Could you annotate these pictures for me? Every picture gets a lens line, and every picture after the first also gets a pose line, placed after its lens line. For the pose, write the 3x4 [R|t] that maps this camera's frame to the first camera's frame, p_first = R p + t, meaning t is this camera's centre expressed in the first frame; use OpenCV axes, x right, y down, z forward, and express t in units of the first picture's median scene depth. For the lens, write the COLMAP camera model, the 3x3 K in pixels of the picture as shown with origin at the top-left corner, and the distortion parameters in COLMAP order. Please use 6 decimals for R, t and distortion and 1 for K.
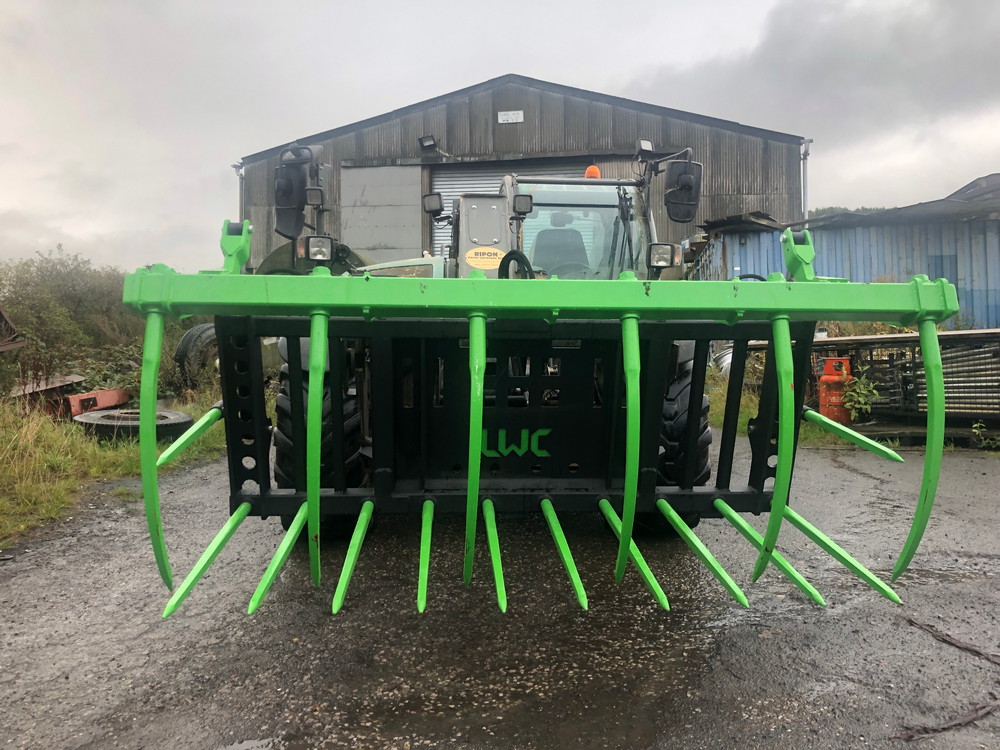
lens RADIAL K [[821.9, 0, 494.7], [0, 821.9, 374.9], [0, 0, 1]] dist [0.015611, -0.014673]
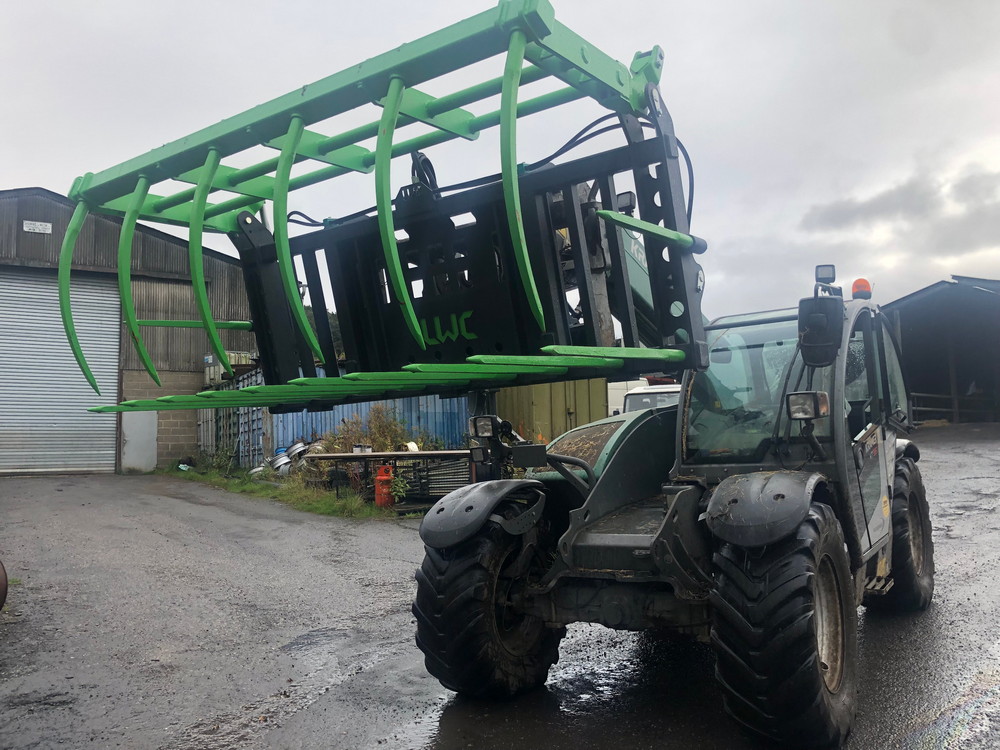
lens RADIAL K [[821.9, 0, 501.4], [0, 821.9, 377.4], [0, 0, 1]] dist [0.015611, -0.014673]
pose [[0.779412, 0.042978, 0.625036, -0.460716], [0.018080, 0.995686, -0.091009, -0.042811], [-0.626251, 0.082234, 0.775272, -0.467534]]
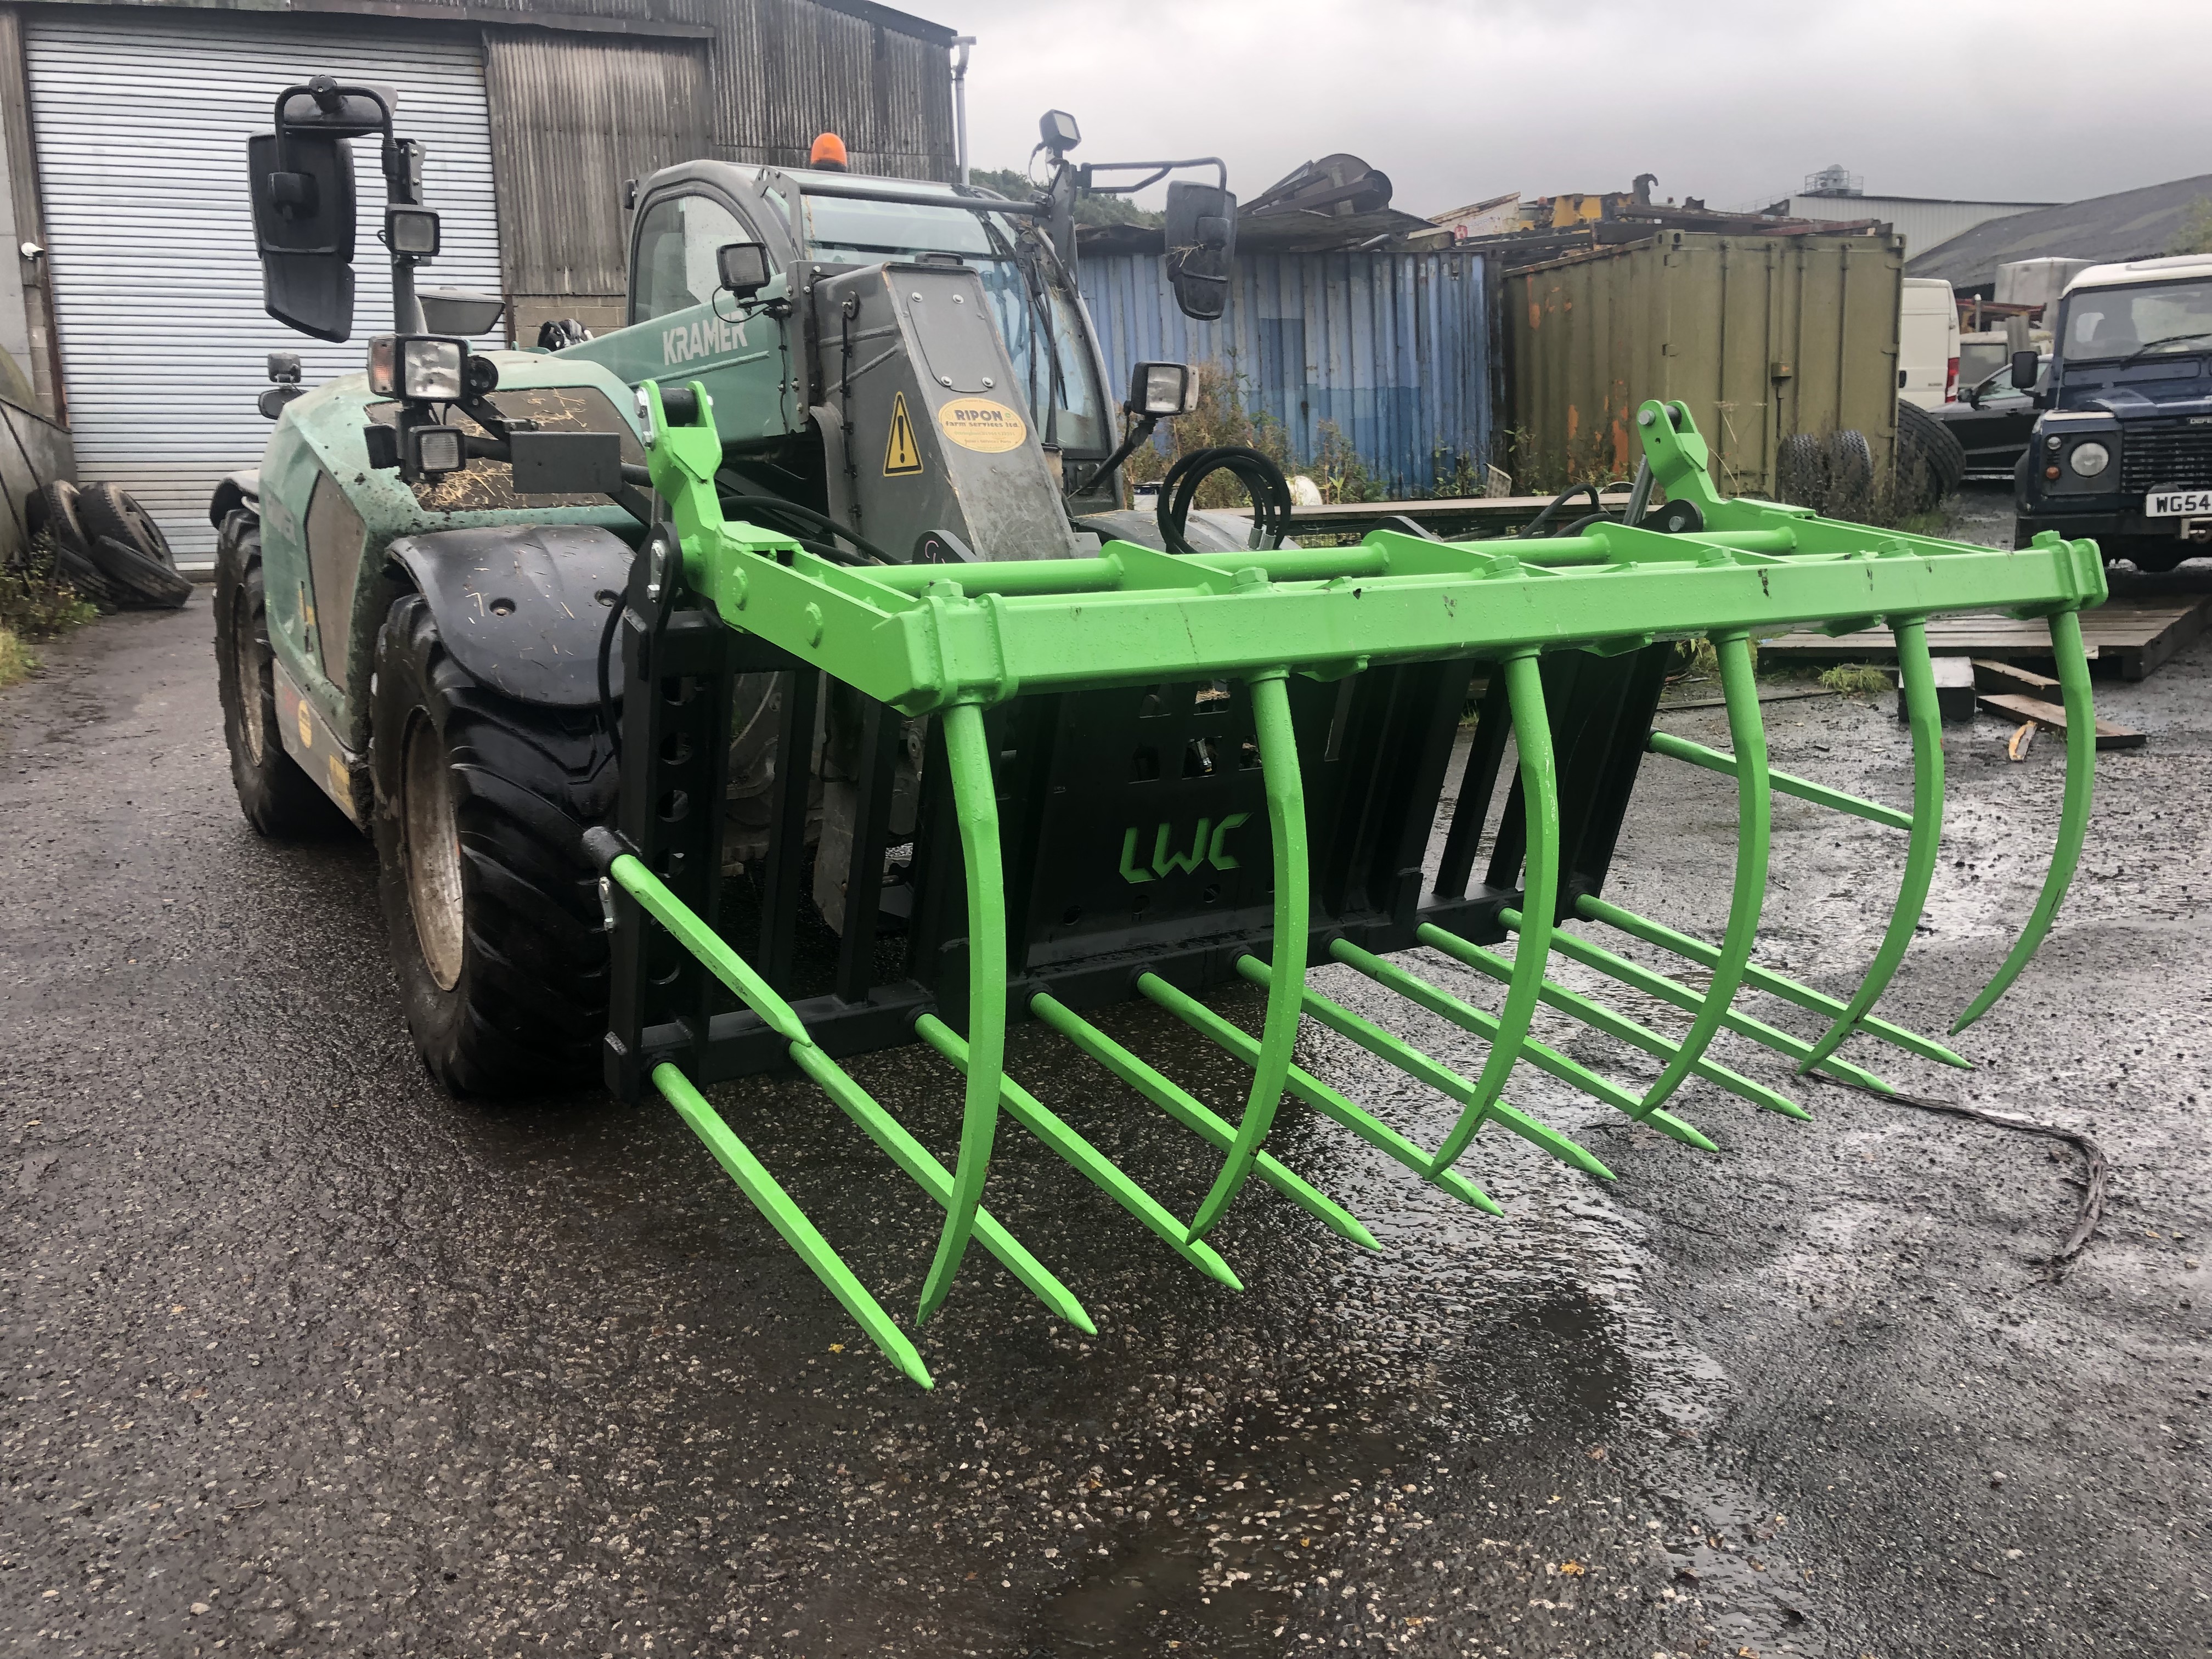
lens RADIAL K [[1818.0, 0, 1094.8], [0, 1818.0, 824.9], [0, 0, 1]] dist [0.015611, -0.014673]
pose [[0.877349, -0.104058, 0.468435, -0.209653], [0.028076, 0.985664, 0.166370, -0.043947], [-0.479031, -0.132813, 0.867692, 0.046391]]
